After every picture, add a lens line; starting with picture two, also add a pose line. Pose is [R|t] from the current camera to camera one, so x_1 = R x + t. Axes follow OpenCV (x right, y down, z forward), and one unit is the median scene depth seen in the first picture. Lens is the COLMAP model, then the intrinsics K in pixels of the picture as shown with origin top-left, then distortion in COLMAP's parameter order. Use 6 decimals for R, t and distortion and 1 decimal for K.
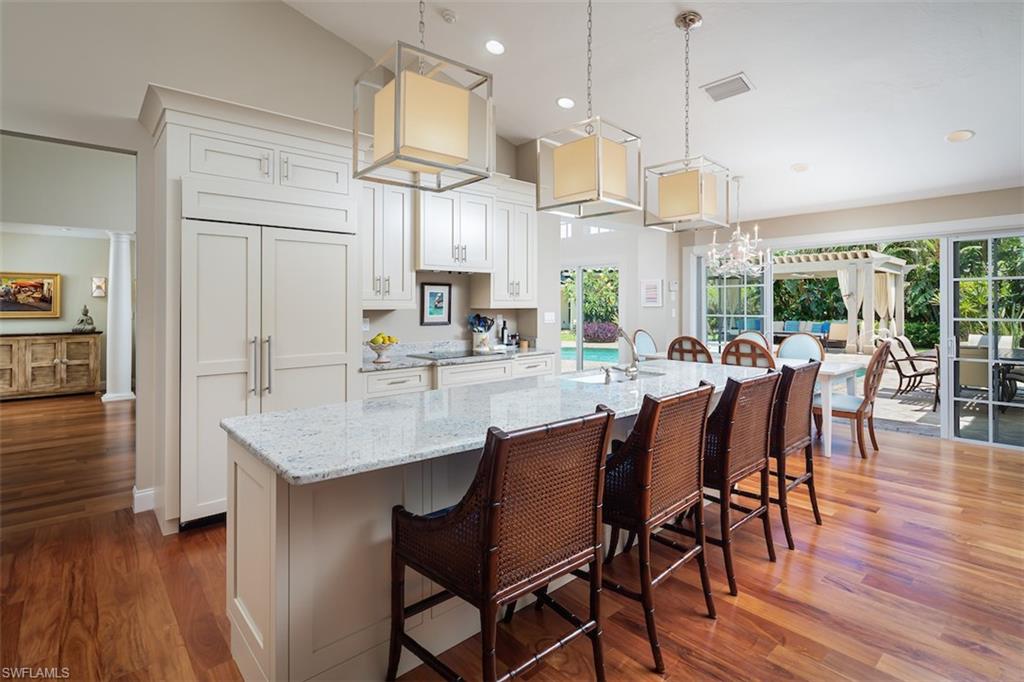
lens RADIAL K [[504.1, 0, 512.8], [0, 504.1, 302.6], [0, 0, 1]] dist [0.000655, 0.000001]
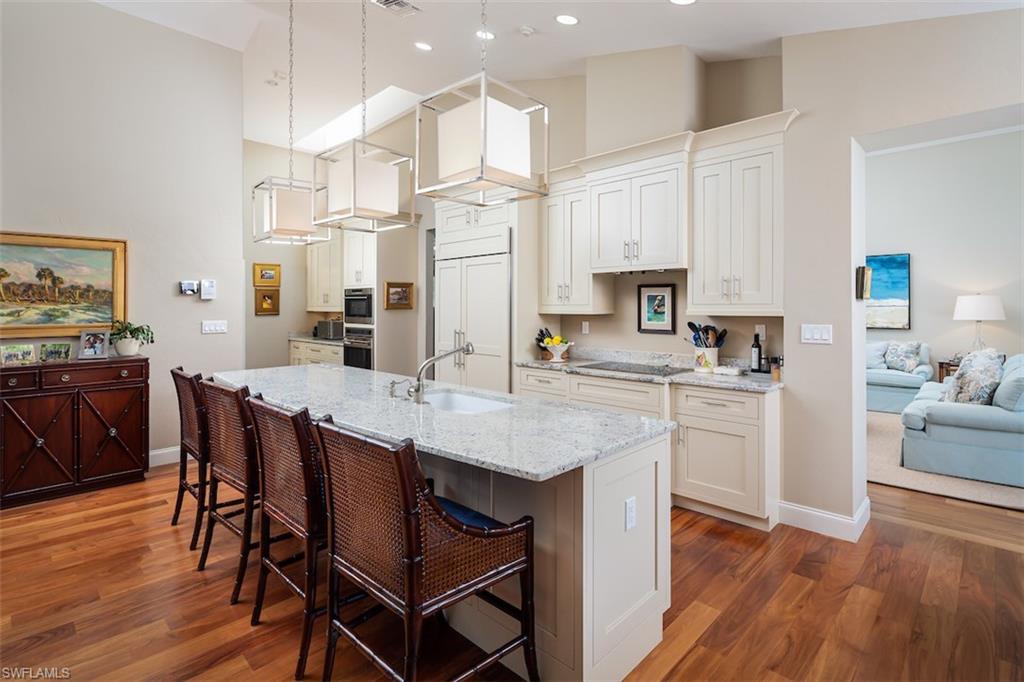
lens RADIAL K [[504.1, 0, 512.8], [0, 504.1, 302.6], [0, 0, 1]] dist [0.000655, 0.000001]
pose [[0.080974, 0.001468, -0.996715, 0.690421], [0.005480, 0.999983, 0.001919, -0.010504], [0.996701, -0.005618, 0.080964, 0.685668]]
